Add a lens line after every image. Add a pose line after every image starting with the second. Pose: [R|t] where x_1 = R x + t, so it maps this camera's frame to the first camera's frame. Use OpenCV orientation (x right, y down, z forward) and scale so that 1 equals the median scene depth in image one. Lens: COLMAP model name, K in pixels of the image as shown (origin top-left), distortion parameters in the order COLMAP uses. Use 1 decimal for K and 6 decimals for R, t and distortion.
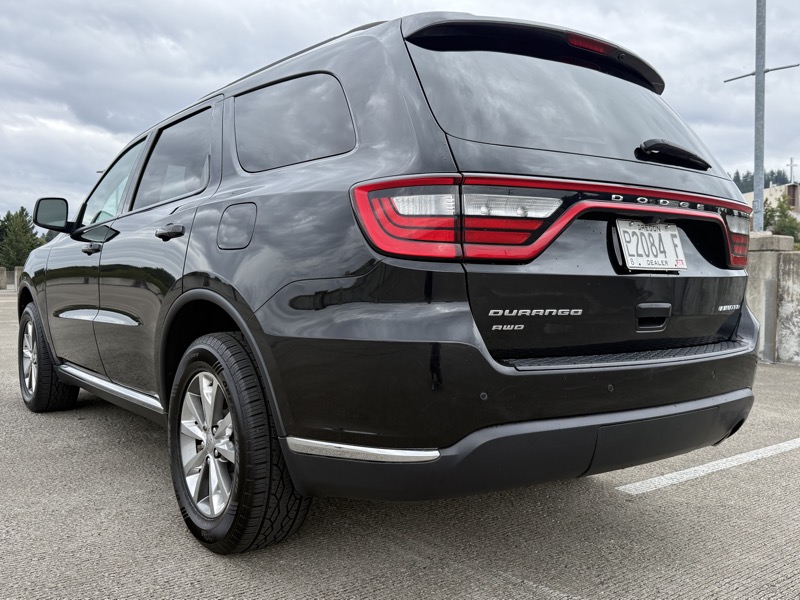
lens RADIAL K [[738.3, 0, 398.1], [0, 738.3, 301.0], [0, 0, 1]] dist [0.072392, 0.000000]
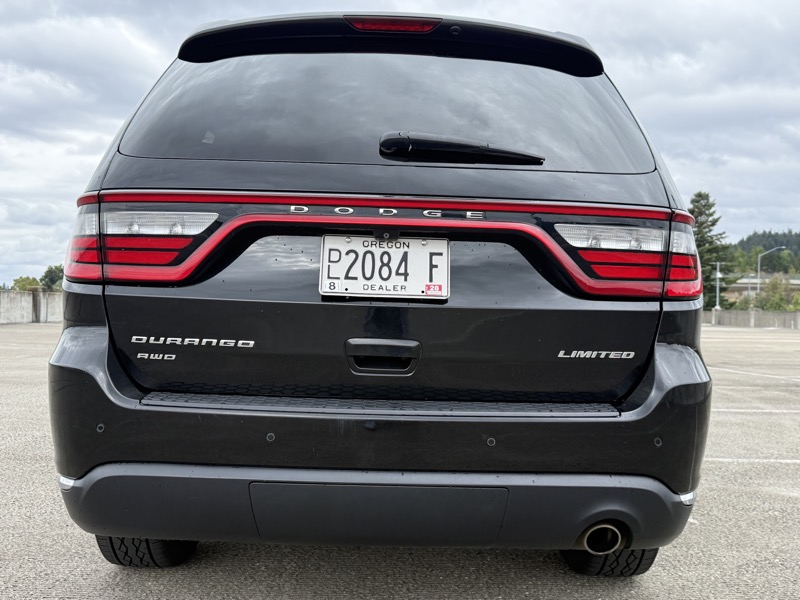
lens RADIAL K [[815.9, 0, 397.6], [0, 815.9, 301.6], [0, 0, 1]] dist [0.016239, 0.000000]
pose [[0.815892, 0.014325, -0.578026, 0.954396], [-0.041393, 0.998575, -0.033678, -0.009729], [0.576720, 0.051404, 0.815323, 0.346790]]
